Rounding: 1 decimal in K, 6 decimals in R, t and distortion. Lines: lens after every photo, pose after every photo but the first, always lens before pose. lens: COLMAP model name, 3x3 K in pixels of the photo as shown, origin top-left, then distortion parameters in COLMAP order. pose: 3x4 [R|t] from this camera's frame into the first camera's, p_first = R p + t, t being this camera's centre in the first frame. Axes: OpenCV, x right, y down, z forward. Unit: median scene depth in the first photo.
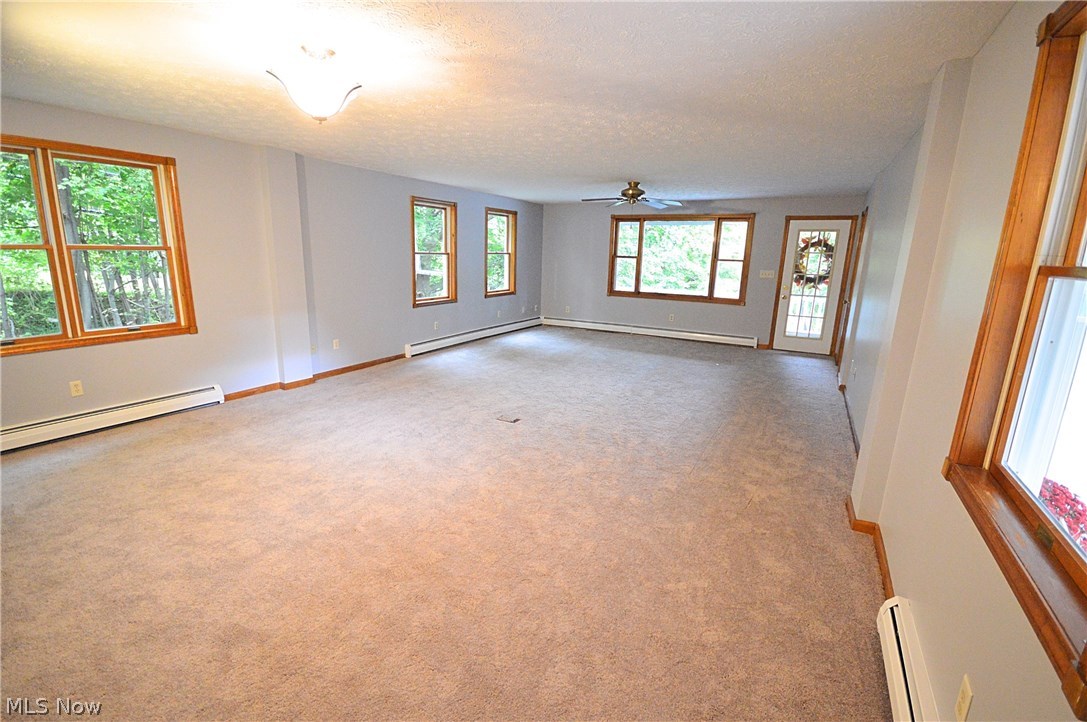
lens RADIAL K [[485.6, 0, 546.6], [0, 485.6, 360.7], [0, 0, 1]] dist [-0.000152, -0.000470]
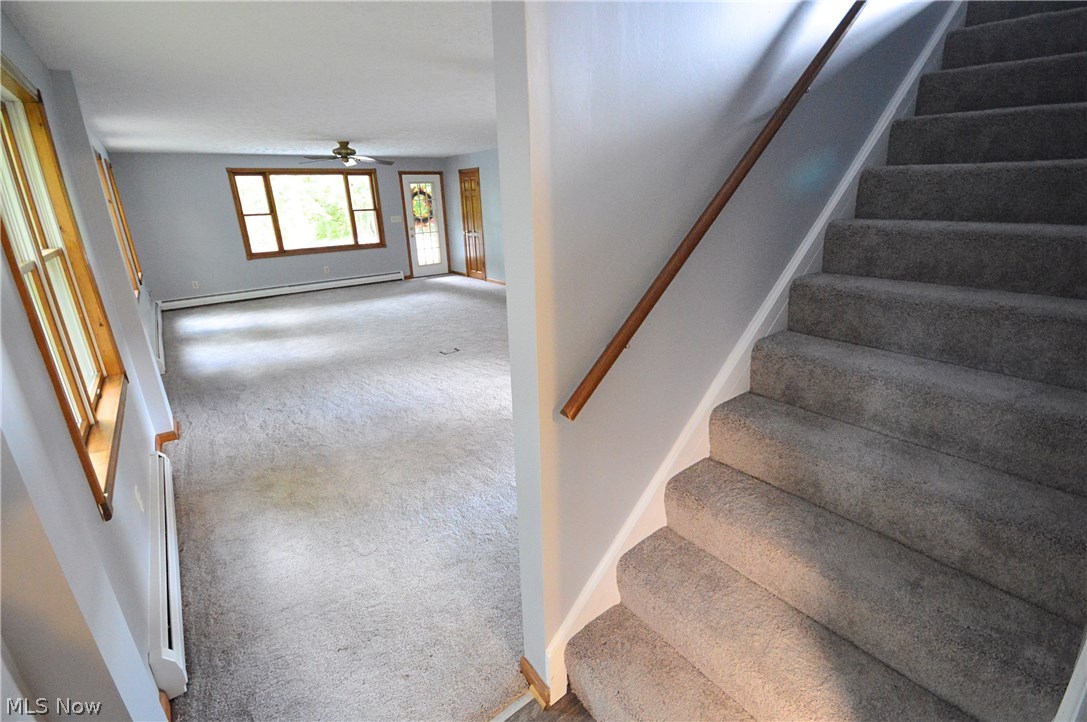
lens RADIAL K [[485.6, 0, 546.6], [0, 485.6, 360.7], [0, 0, 1]] dist [-0.000152, -0.000470]
pose [[0.398582, -0.334355, 0.854014, -0.566382], [0.242228, 0.936491, 0.253594, -0.059728], [-0.884566, 0.105788, 0.454259, 0.127730]]
